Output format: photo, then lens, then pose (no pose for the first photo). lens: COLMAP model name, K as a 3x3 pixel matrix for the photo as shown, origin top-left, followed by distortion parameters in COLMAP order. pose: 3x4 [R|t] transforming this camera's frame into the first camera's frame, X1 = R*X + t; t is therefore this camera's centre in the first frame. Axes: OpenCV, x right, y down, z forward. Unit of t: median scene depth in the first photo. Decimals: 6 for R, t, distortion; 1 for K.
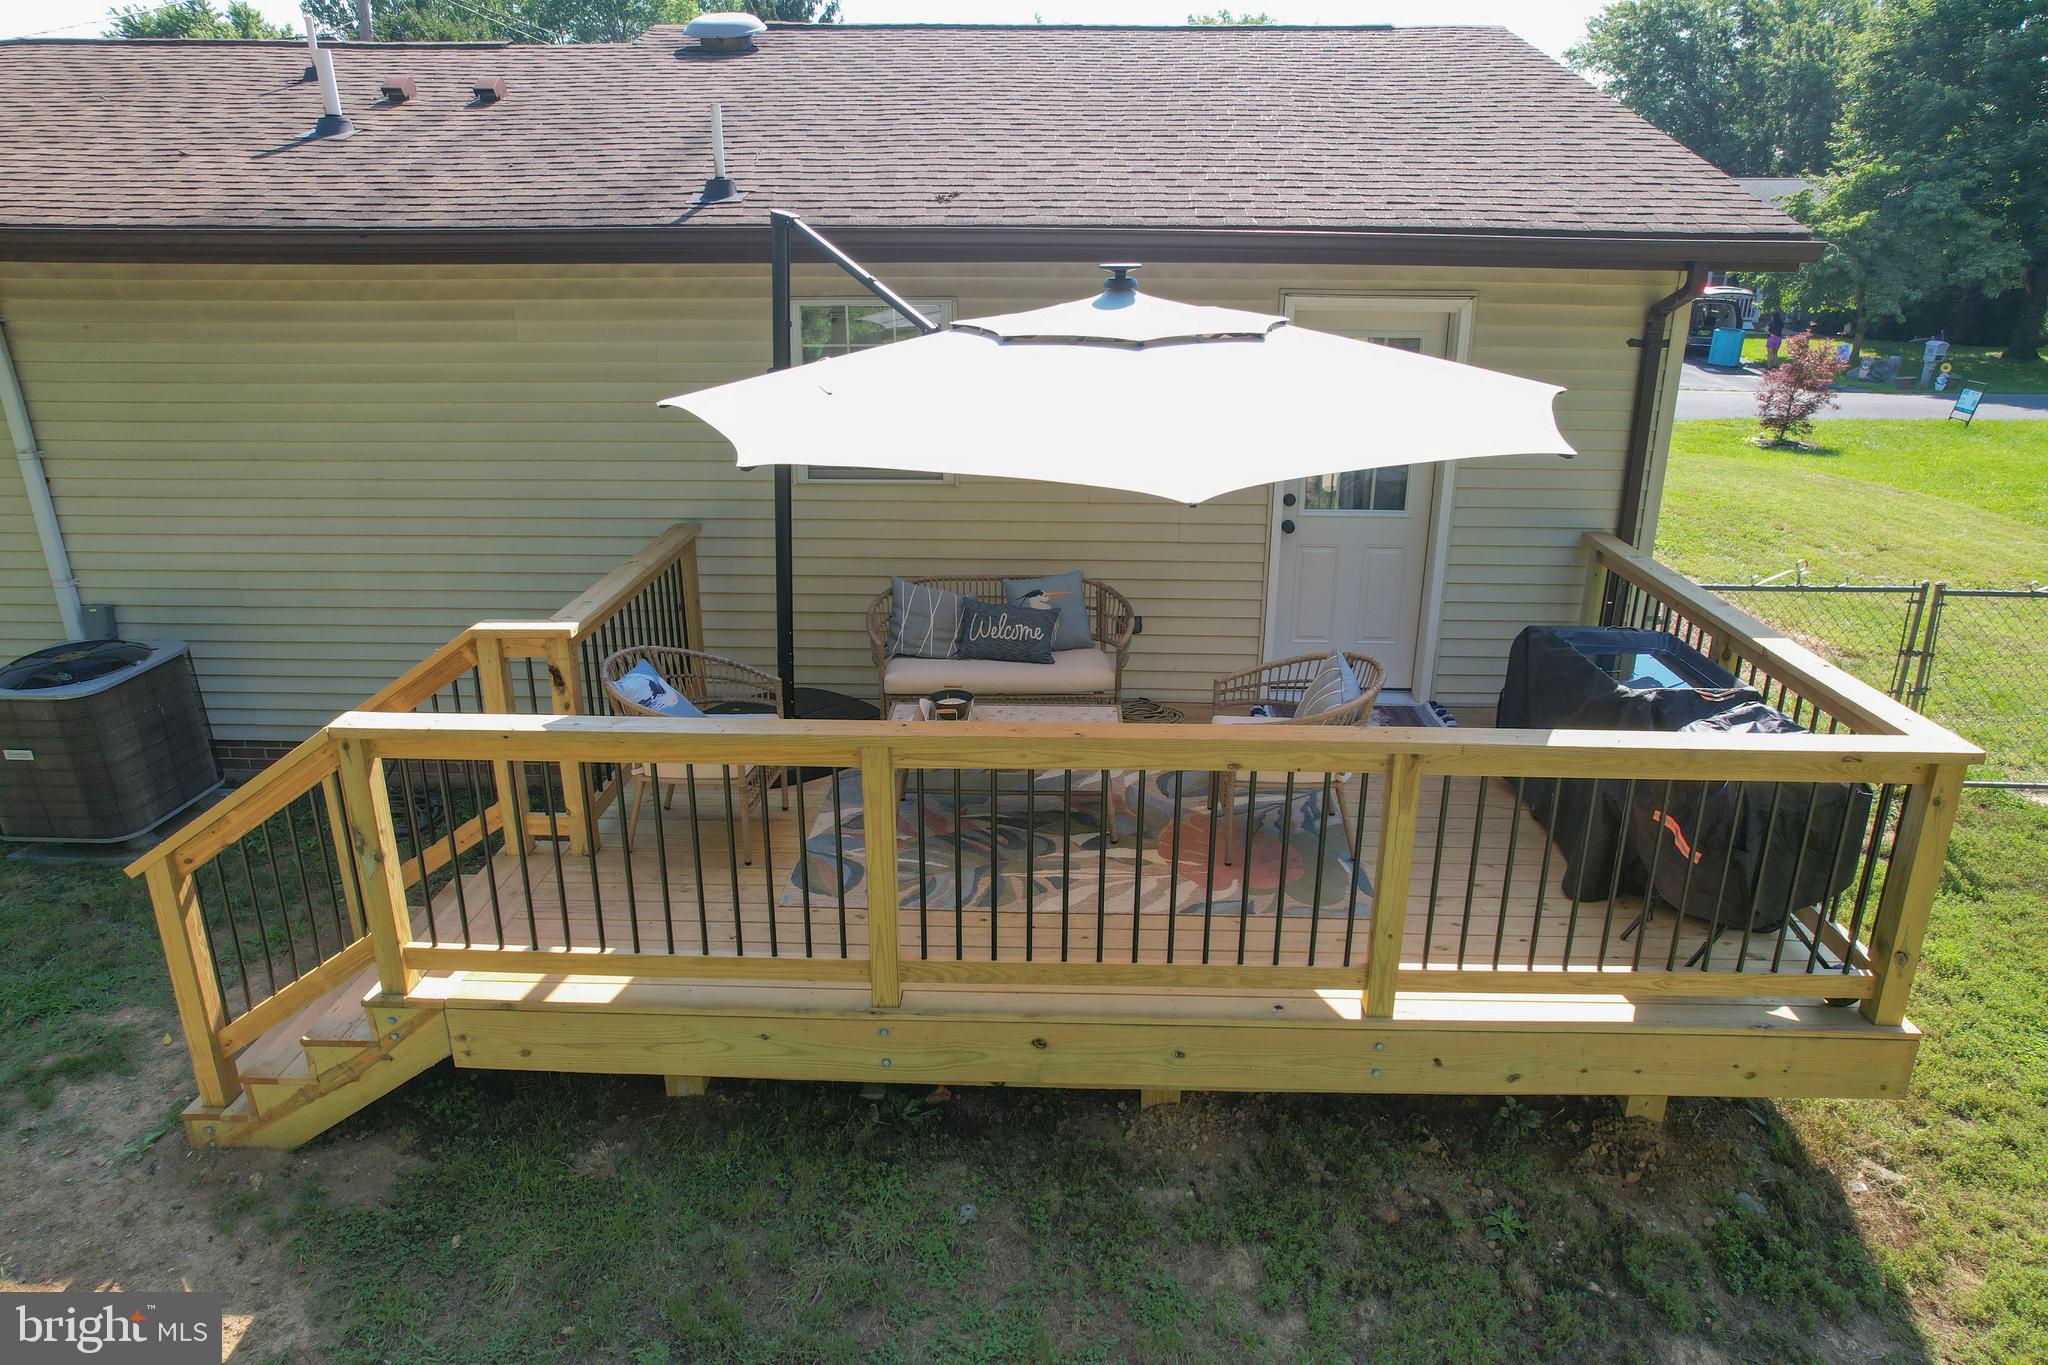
lens RADIAL K [[1301.6, 0, 1030.0], [0, 1301.6, 678.6], [0, 0, 1]] dist [-0.070362, 0.063334]
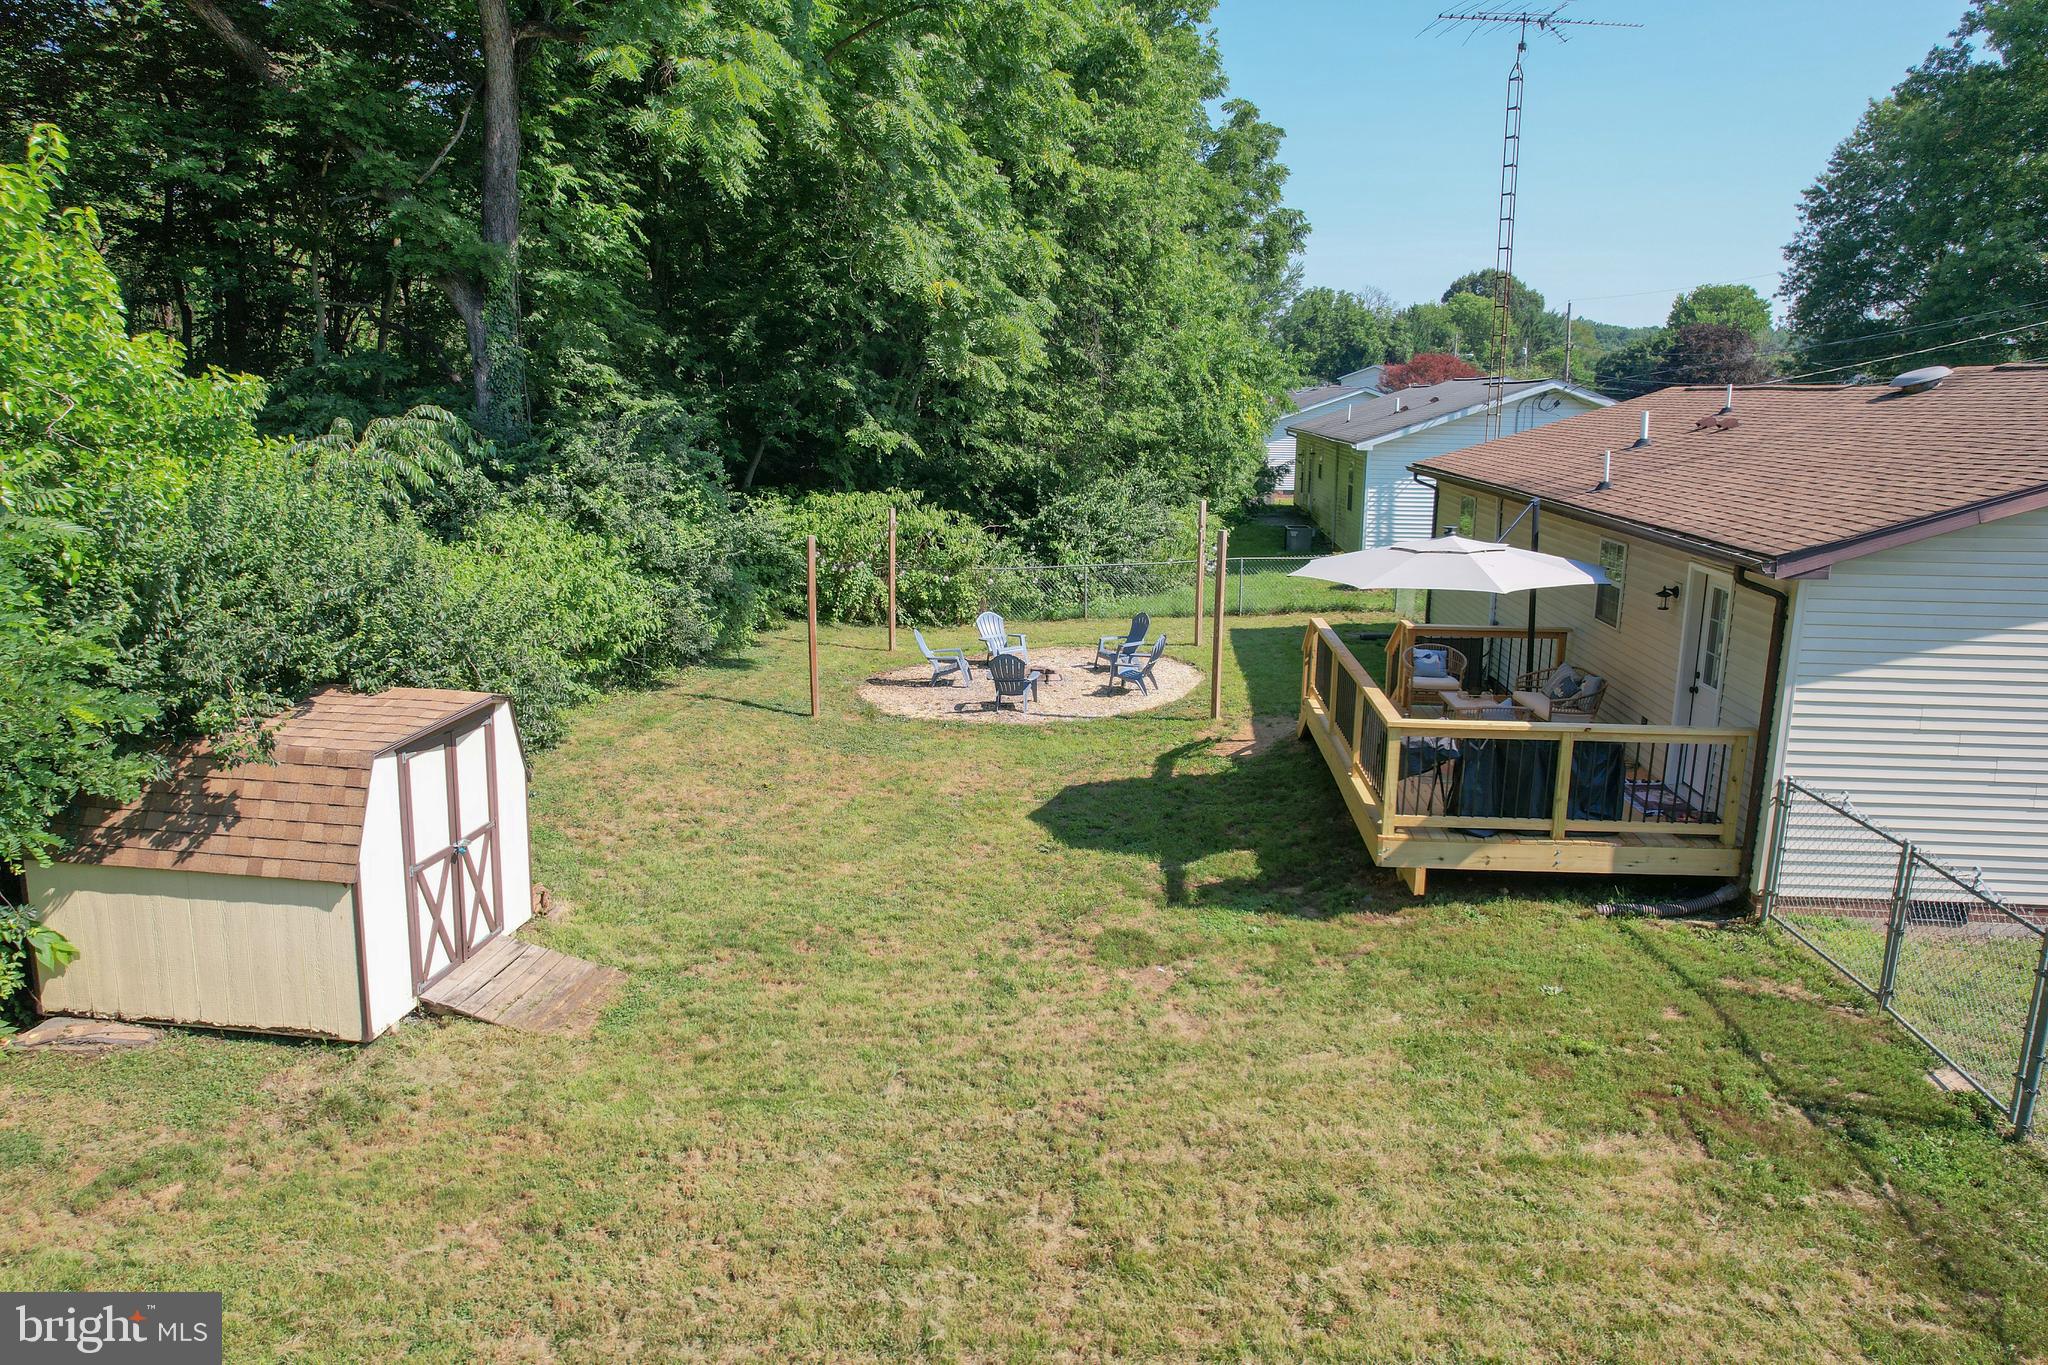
lens RADIAL K [[1301.6, 0, 1030.0], [0, 1301.6, 678.6], [0, 0, 1]] dist [-0.070362, 0.063334]
pose [[-0.052171, 0.210069, -0.976294, 2.001900], [-0.333945, 0.917674, 0.215301, -0.210862], [0.941148, 0.337261, 0.022275, 0.109493]]
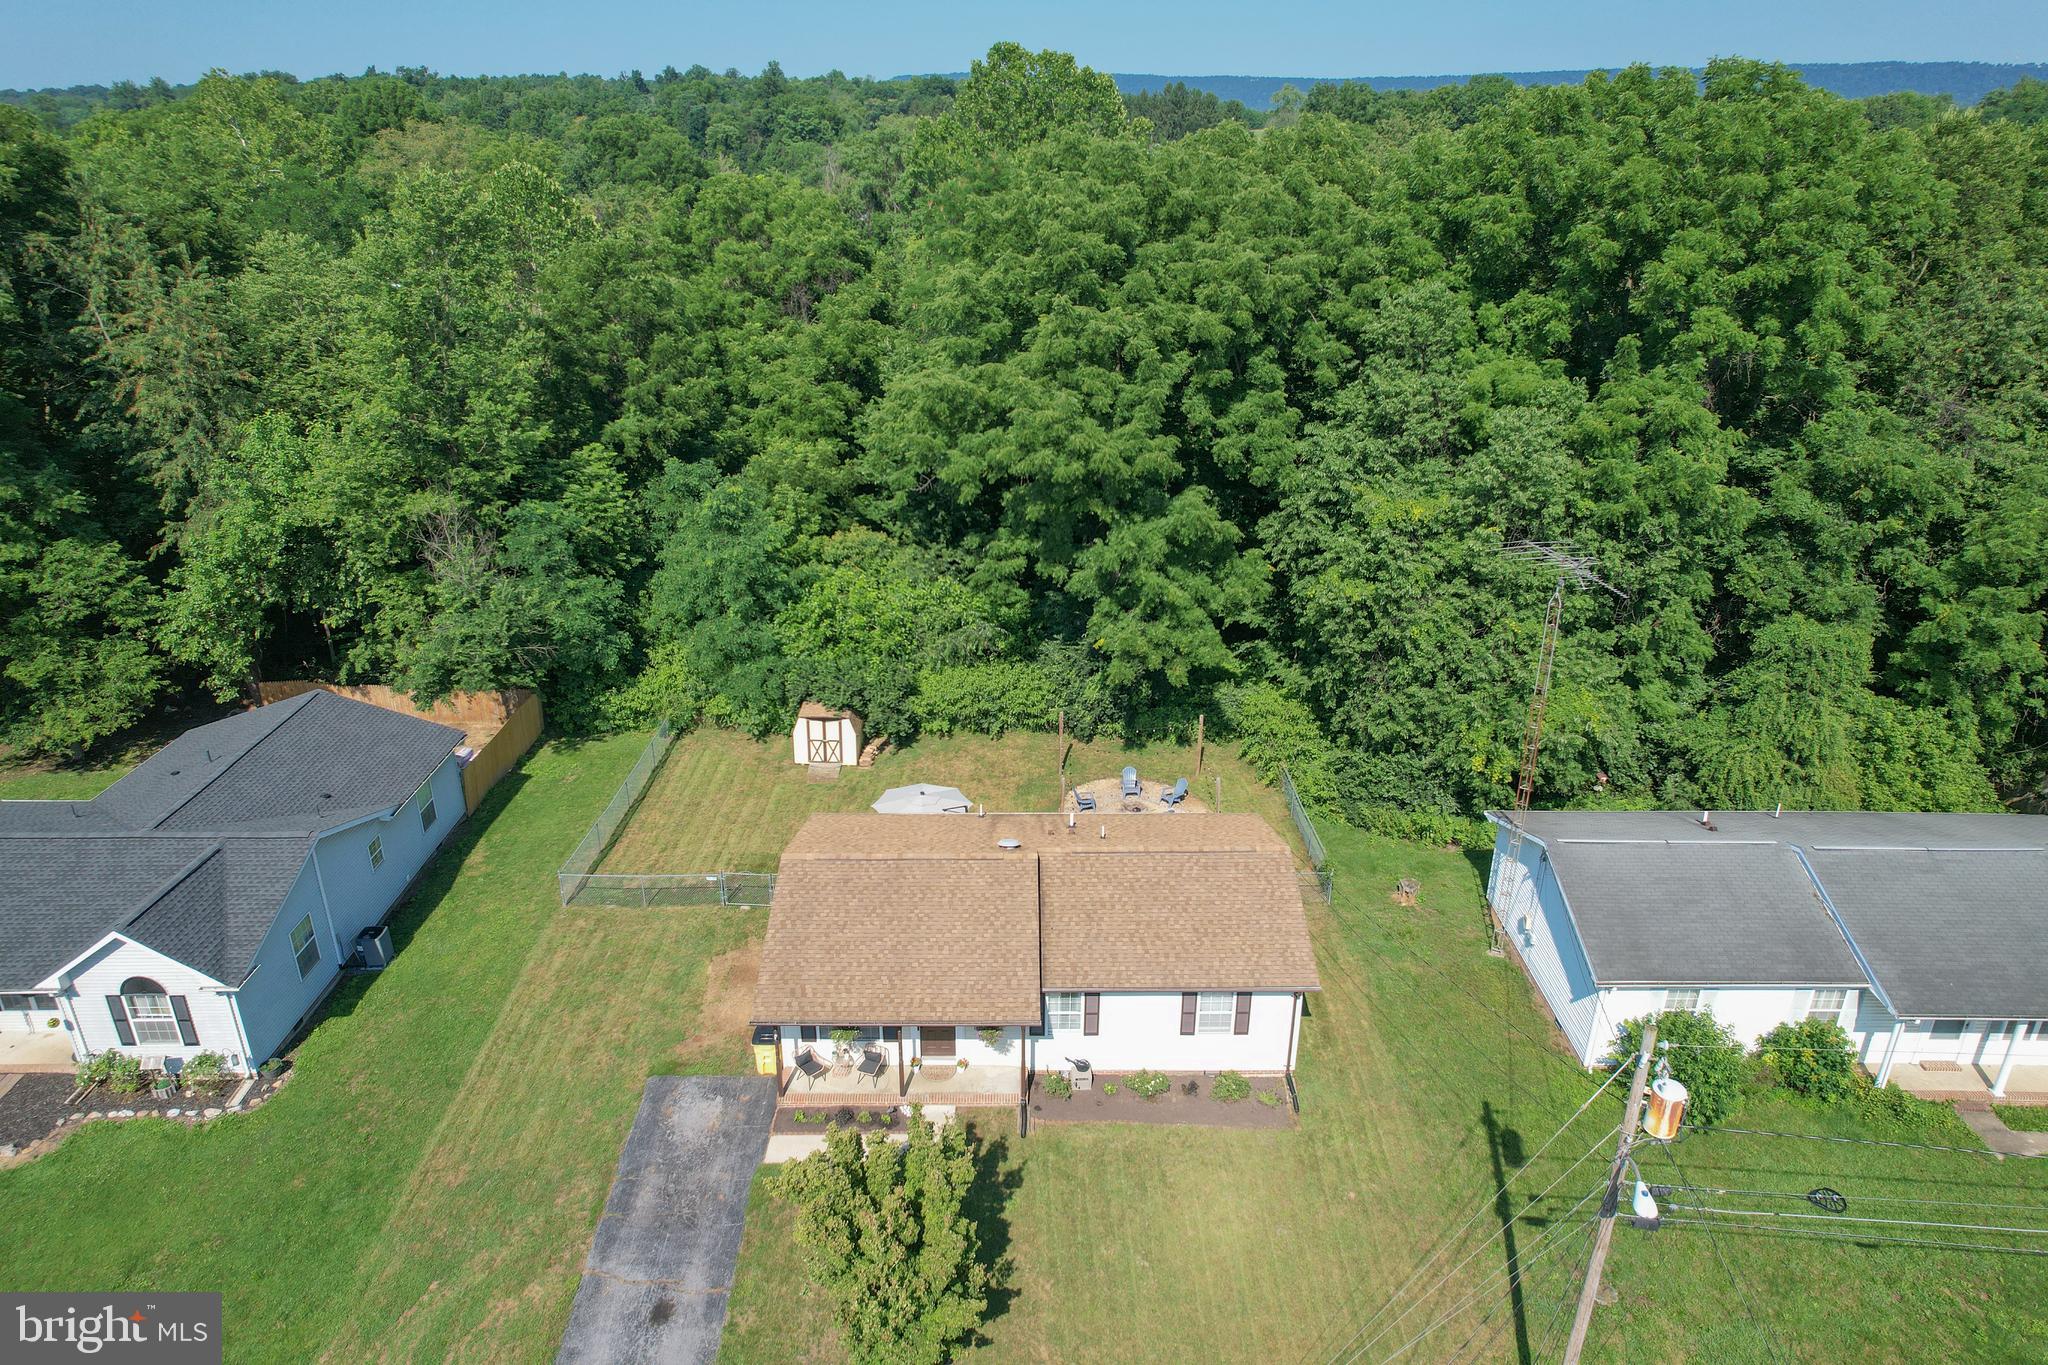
lens RADIAL K [[1300.2, 0, 1026.0], [0, 1300.2, 672.6], [0, 0, 1]] dist [-0.075160, 0.069436]
pose [[-0.999050, 0.008983, -0.042632, -0.185028], [-0.021682, 0.746219, 0.665347, -4.705011], [0.037789, 0.665640, -0.745316, 4.856225]]
